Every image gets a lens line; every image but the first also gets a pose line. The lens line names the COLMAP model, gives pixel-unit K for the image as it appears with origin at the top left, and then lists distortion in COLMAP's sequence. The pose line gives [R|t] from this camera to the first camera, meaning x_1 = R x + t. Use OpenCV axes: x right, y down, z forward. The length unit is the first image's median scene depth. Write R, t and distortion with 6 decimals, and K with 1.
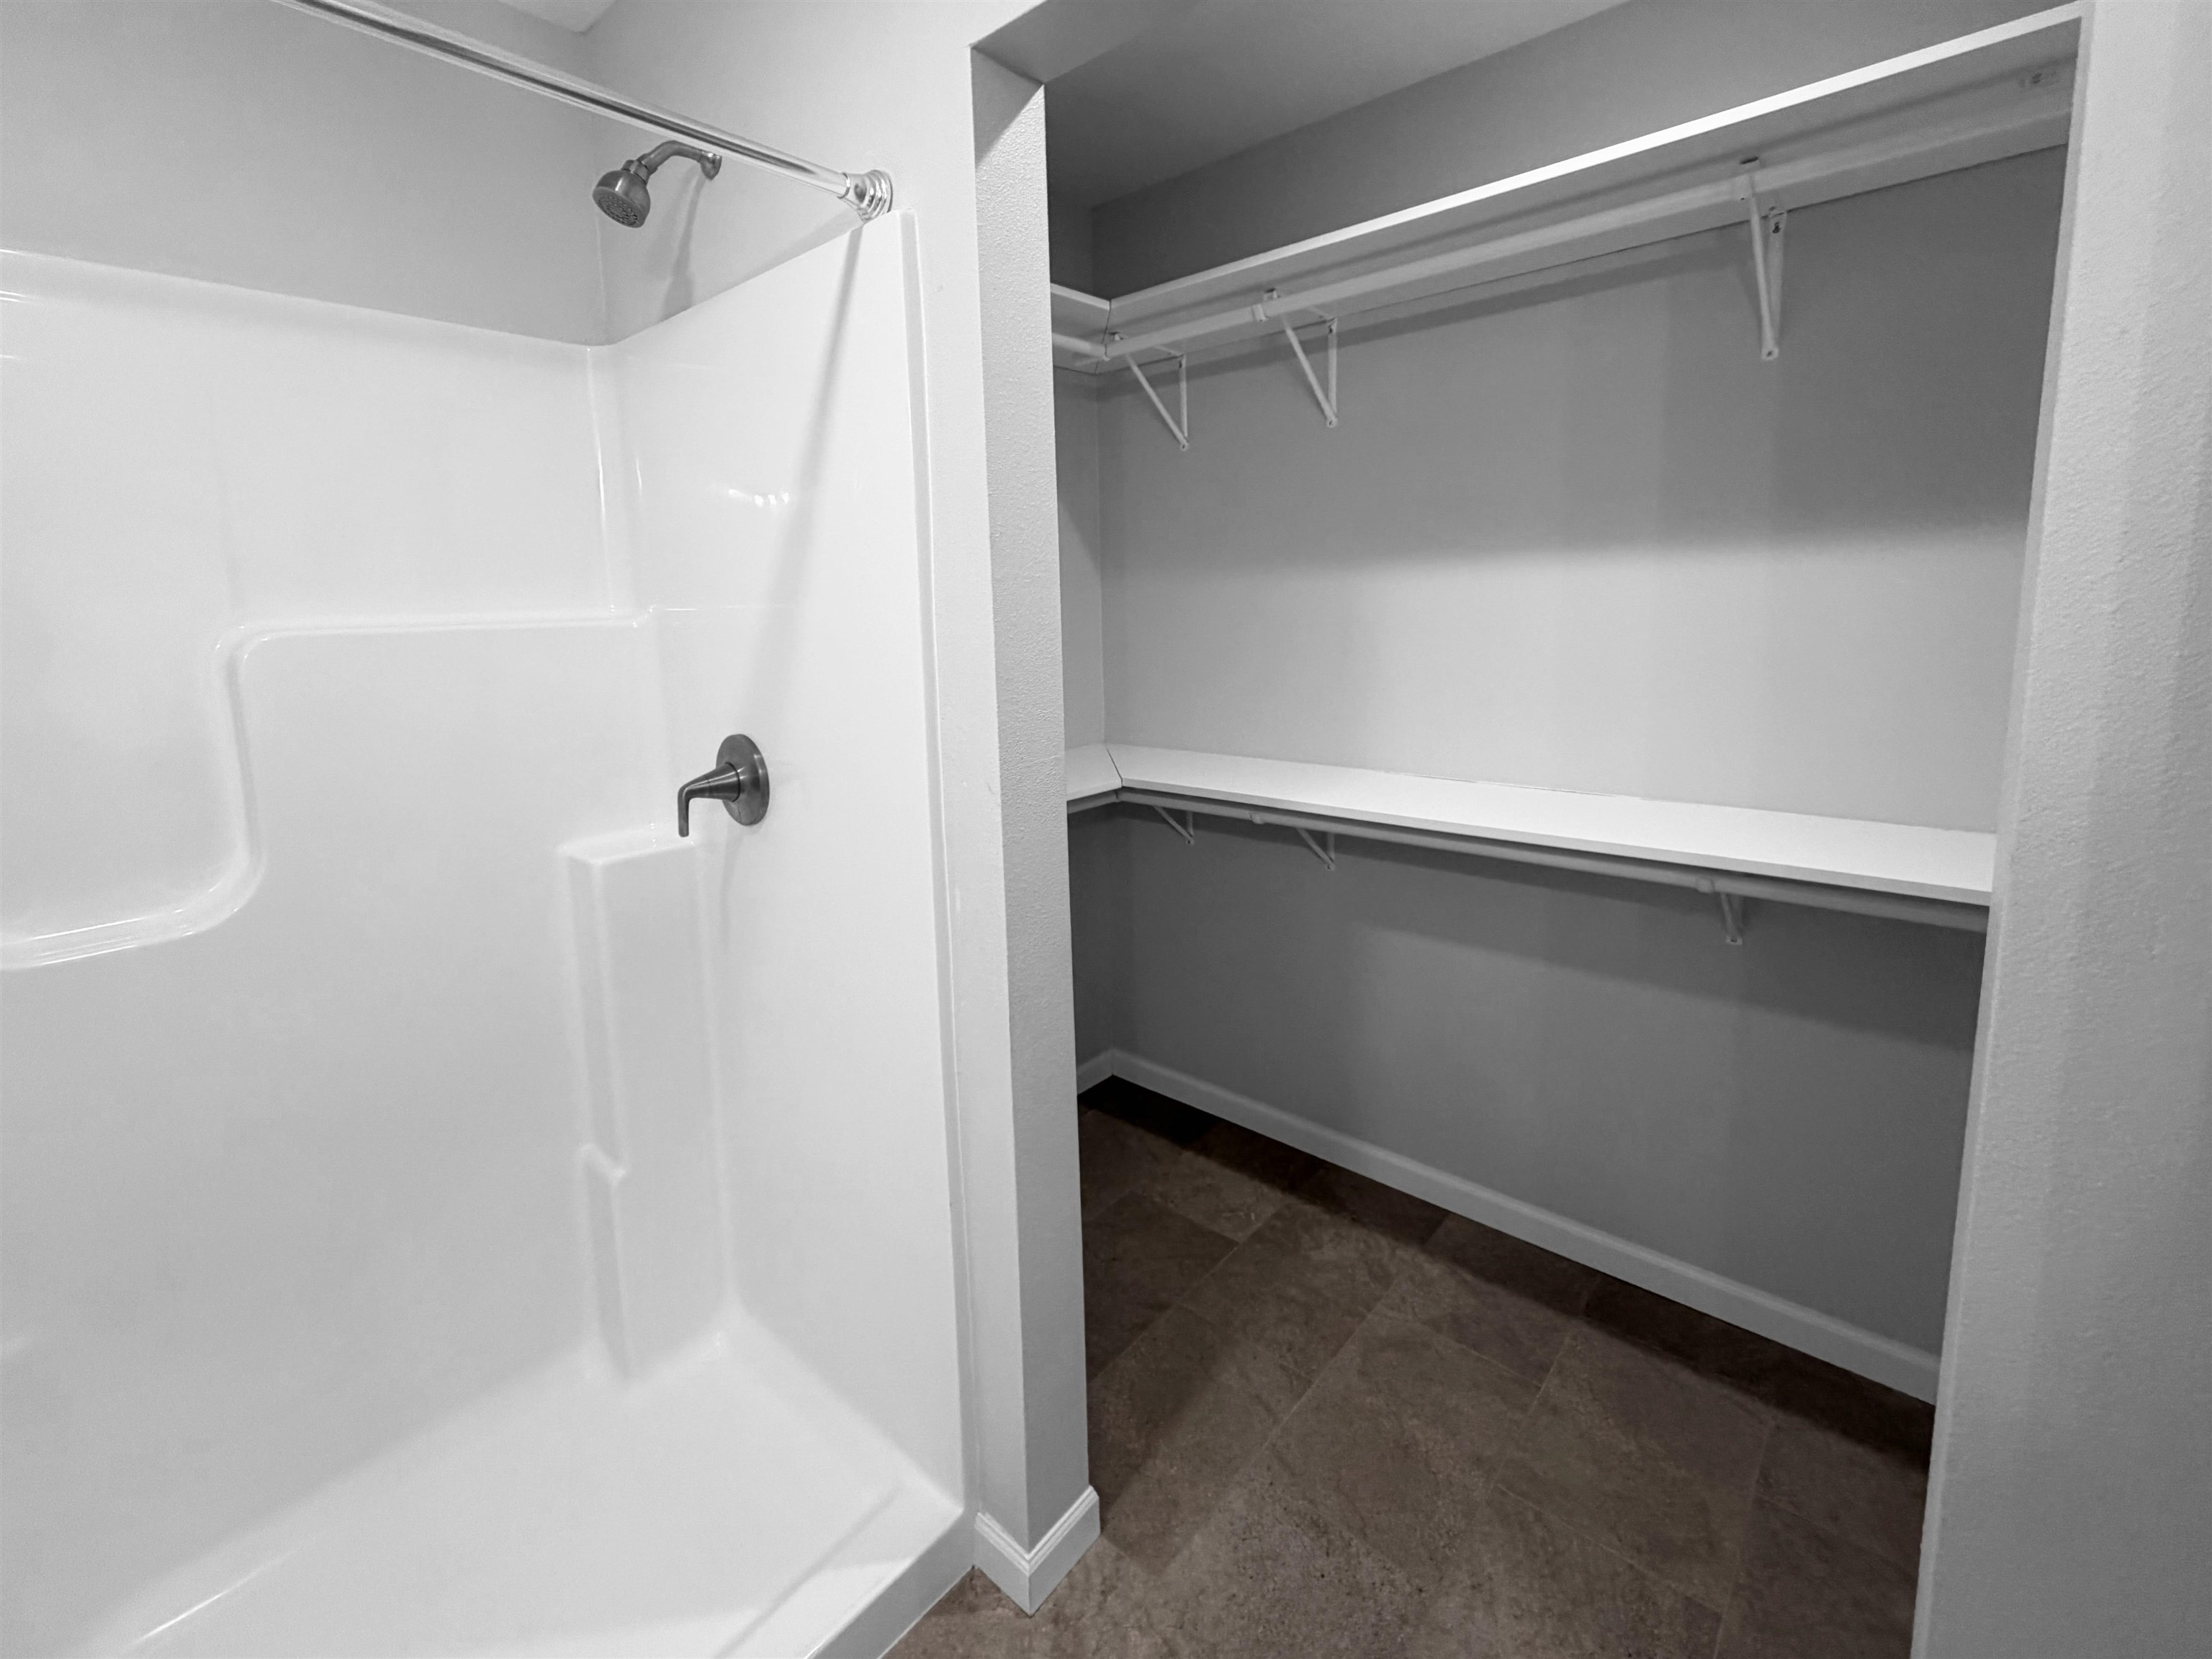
lens RADIAL K [[948.4, 0, 1107.3], [0, 948.4, 736.8], [0, 0, 1]] dist [0.002517, 0.000039]
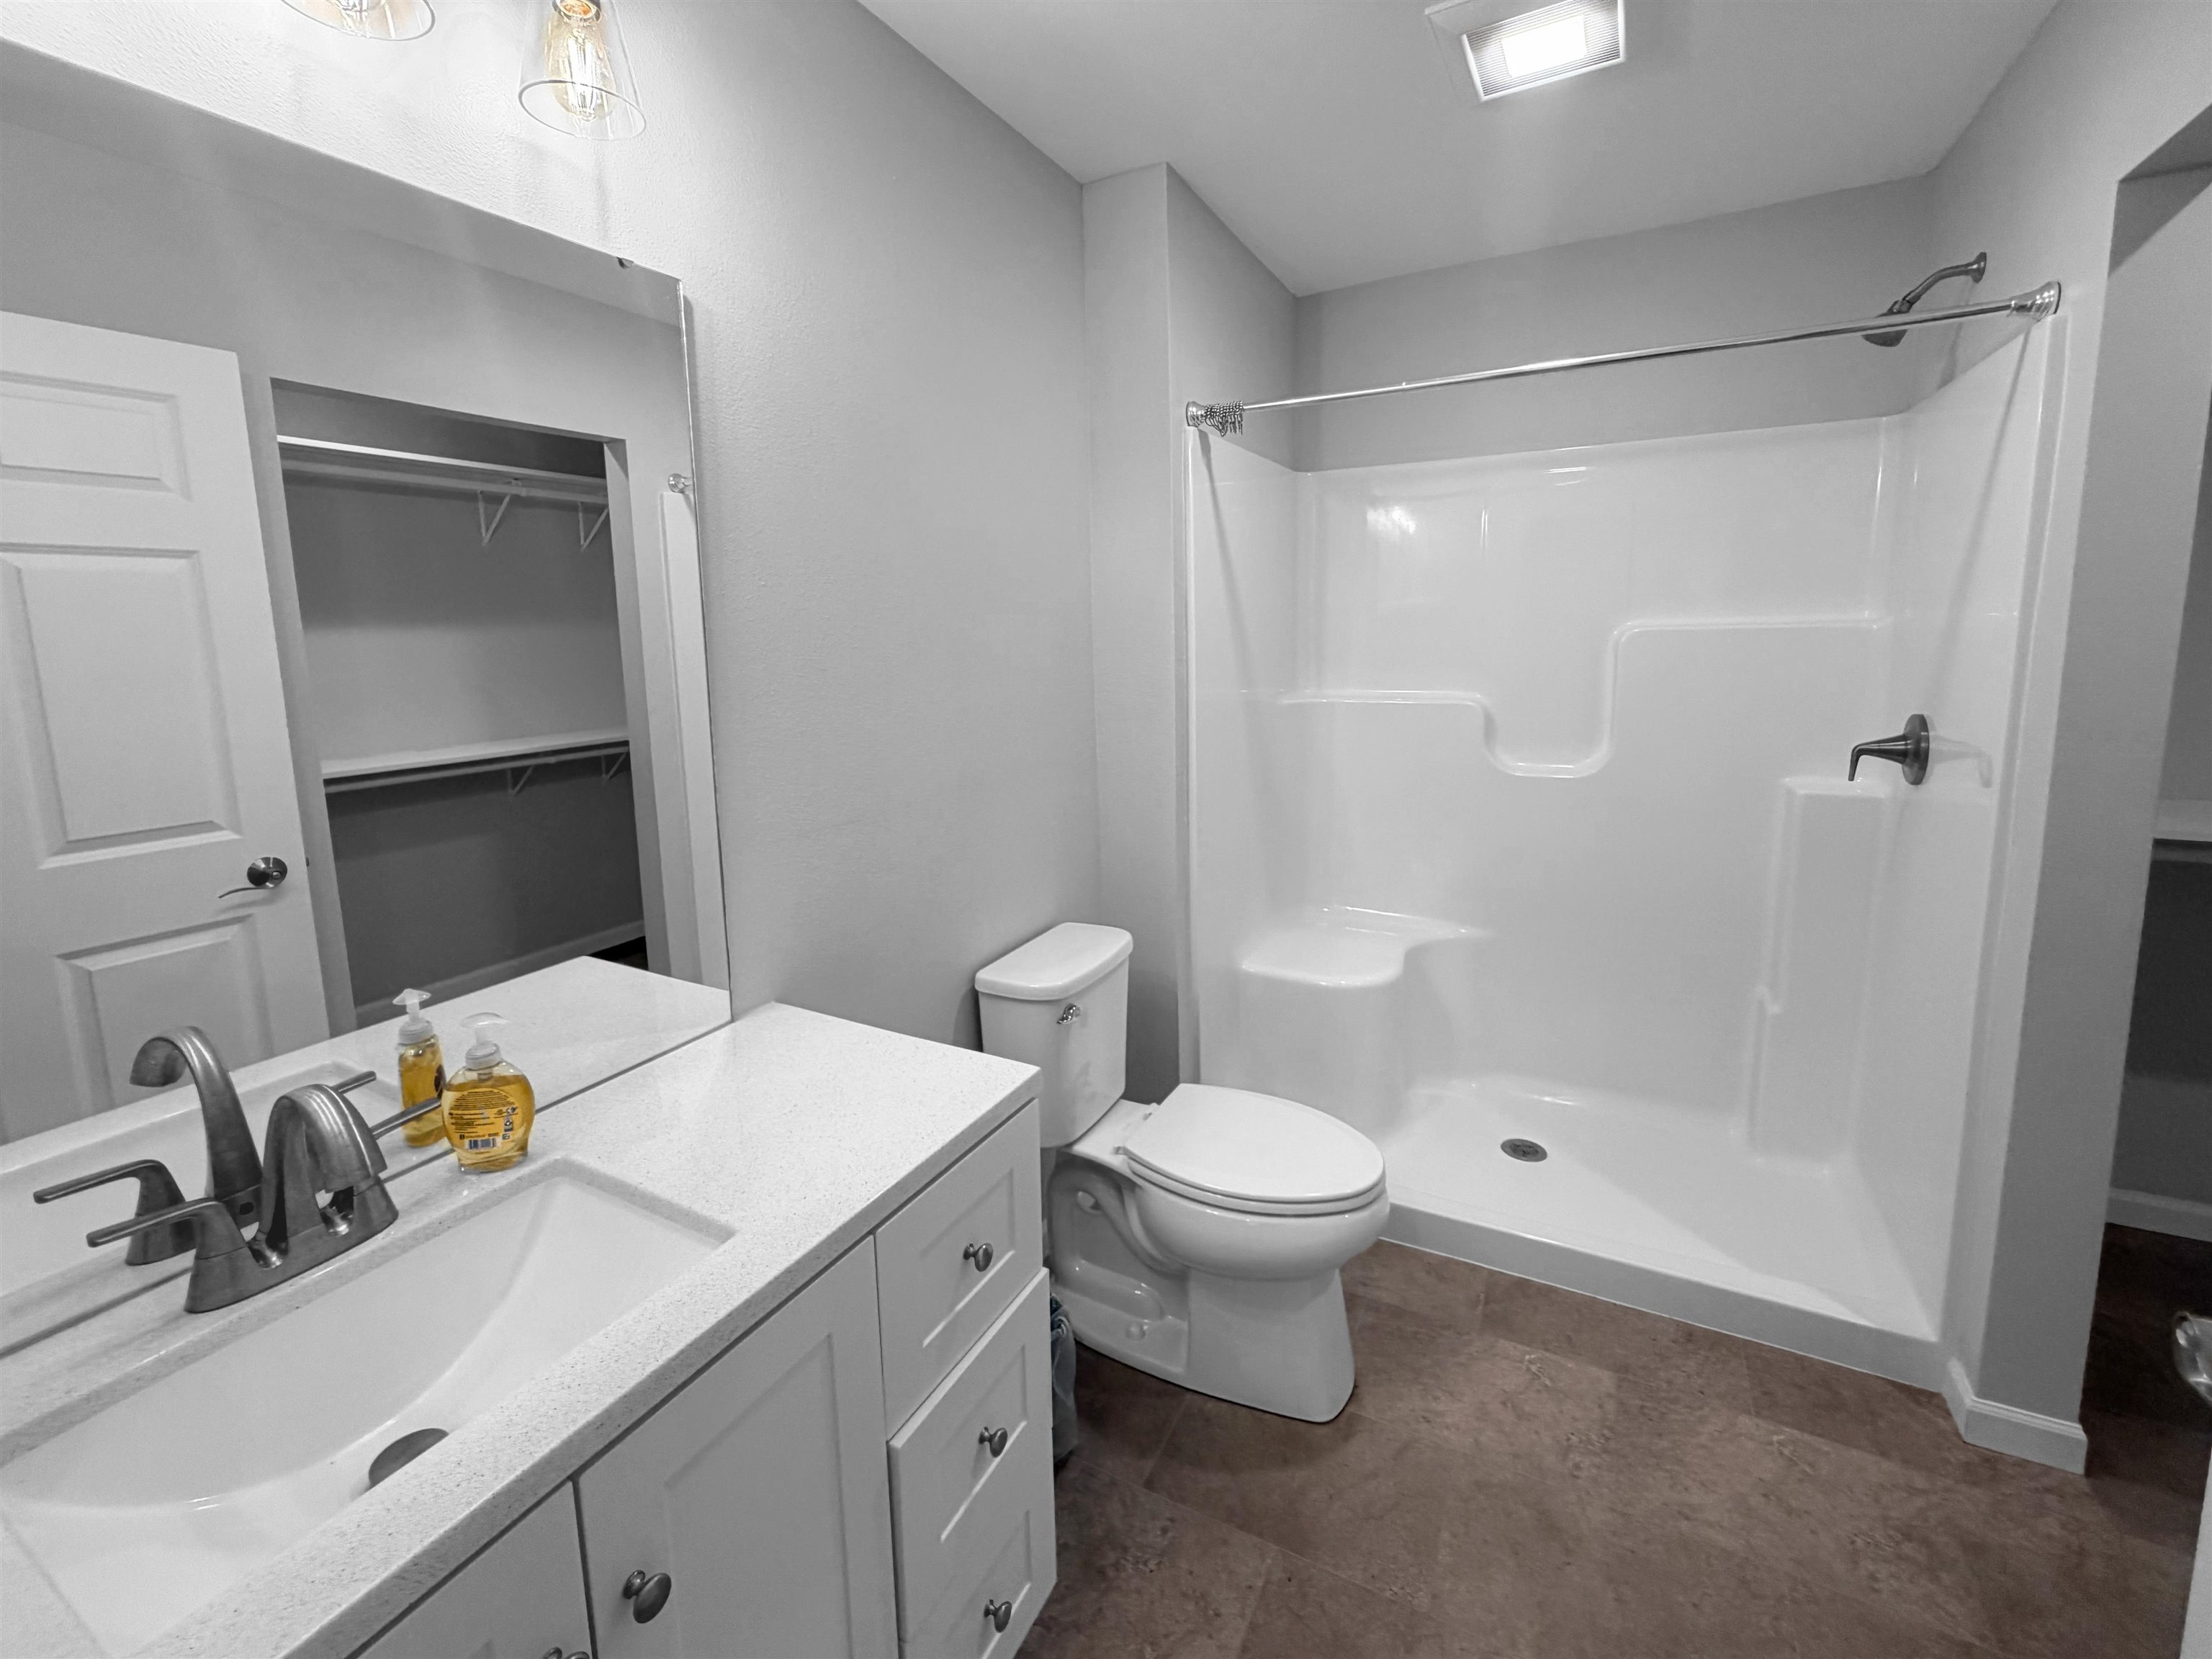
lens RADIAL K [[948.4, 0, 1107.3], [0, 948.4, 736.8], [0, 0, 1]] dist [0.002517, 0.000039]
pose [[0.236389, 0.136583, -0.962011, 0.600117], [-0.120690, 0.986531, 0.110407, 0.018361], [0.964134, 0.090006, 0.249689, -0.385034]]
